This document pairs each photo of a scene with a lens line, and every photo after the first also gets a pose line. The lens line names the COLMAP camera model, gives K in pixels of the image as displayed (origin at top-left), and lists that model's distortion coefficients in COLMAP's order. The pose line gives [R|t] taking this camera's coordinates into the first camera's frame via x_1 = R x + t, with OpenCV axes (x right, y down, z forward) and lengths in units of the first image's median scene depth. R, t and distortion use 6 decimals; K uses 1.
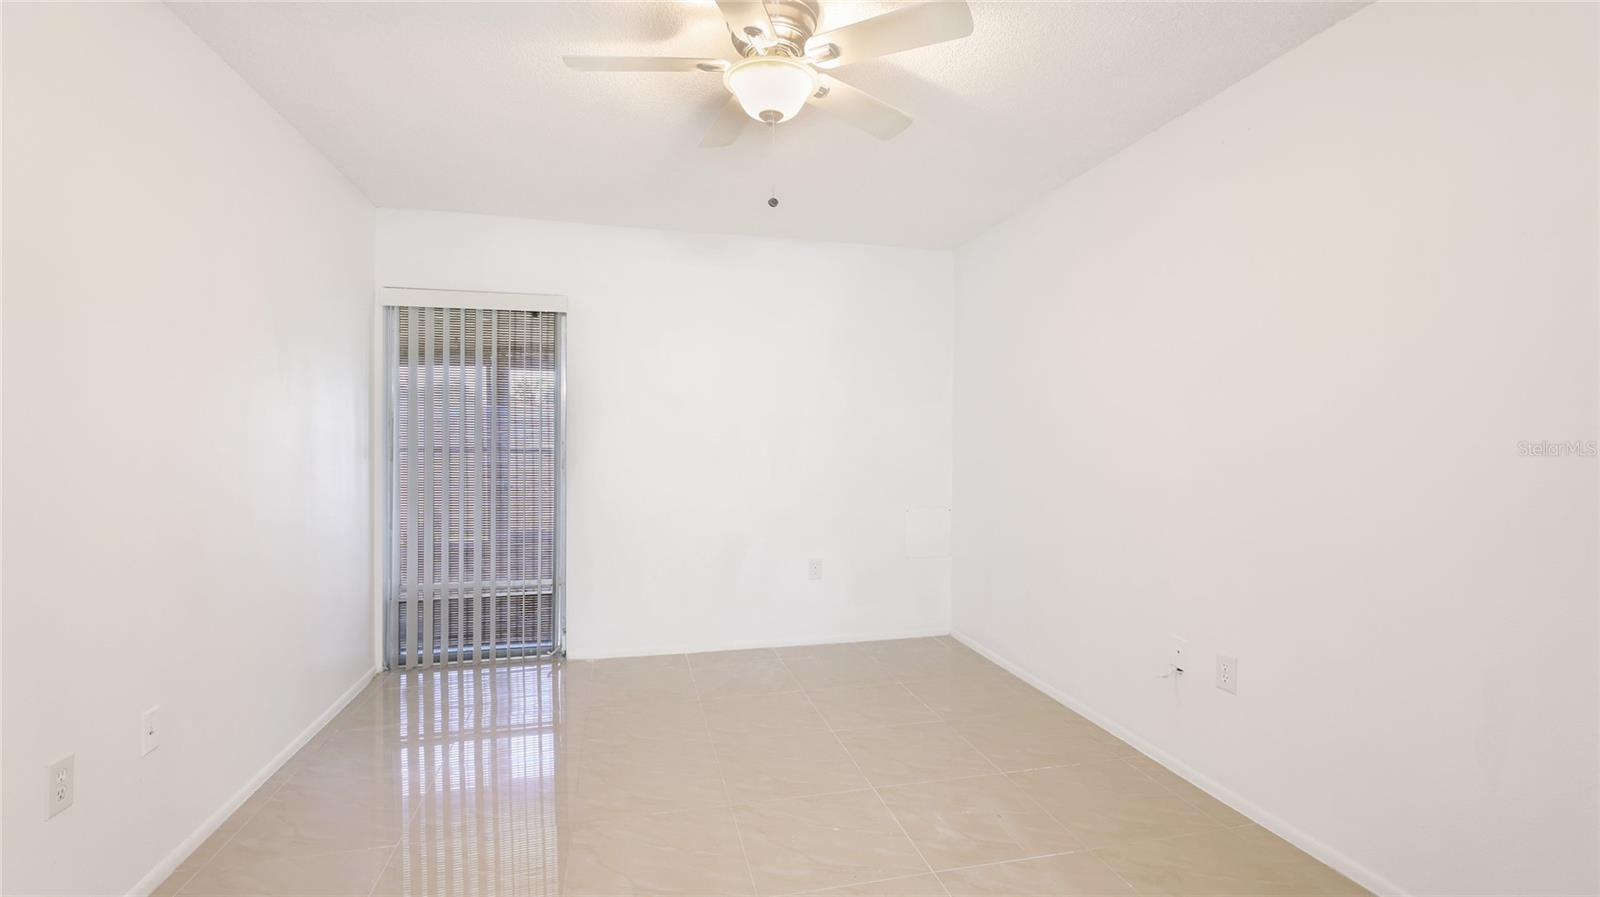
lens RADIAL K [[720.0, 0, 802.1], [0, 720.0, 445.3], [0, 0, 1]] dist [0.001032, -0.000106]
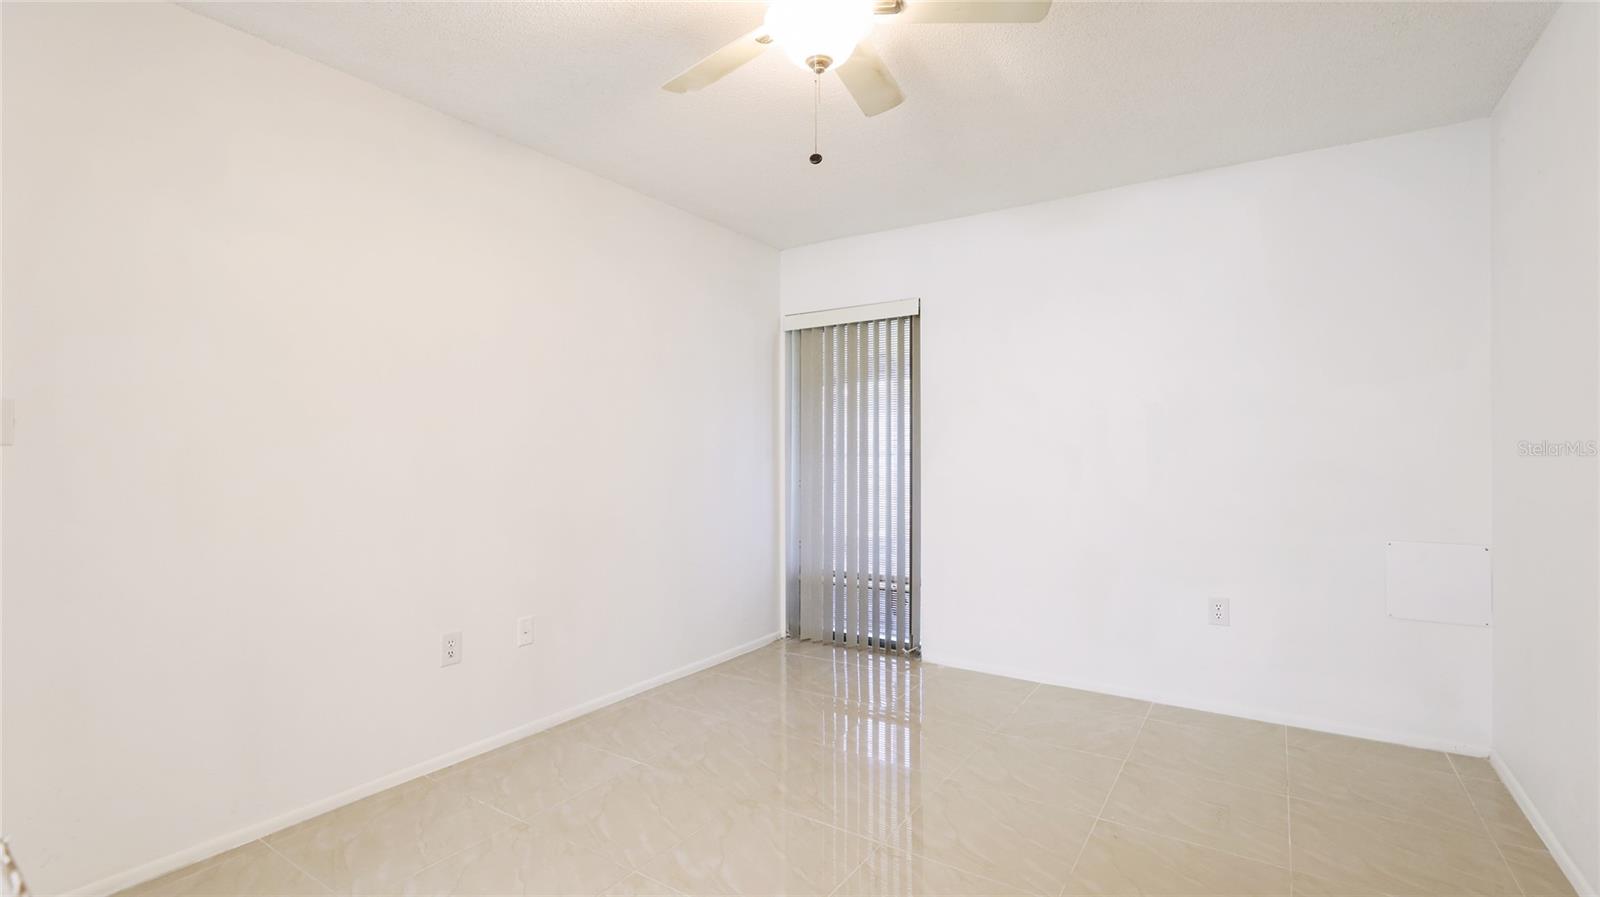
lens RADIAL K [[720.0, 0, 802.1], [0, 720.0, 445.3], [0, 0, 1]] dist [0.001032, -0.000106]
pose [[0.678665, -0.010636, -0.734371, 0.313585], [-0.001112, 0.999879, -0.015508, 0.015207], [0.734447, 0.011341, 0.678571, 0.206454]]
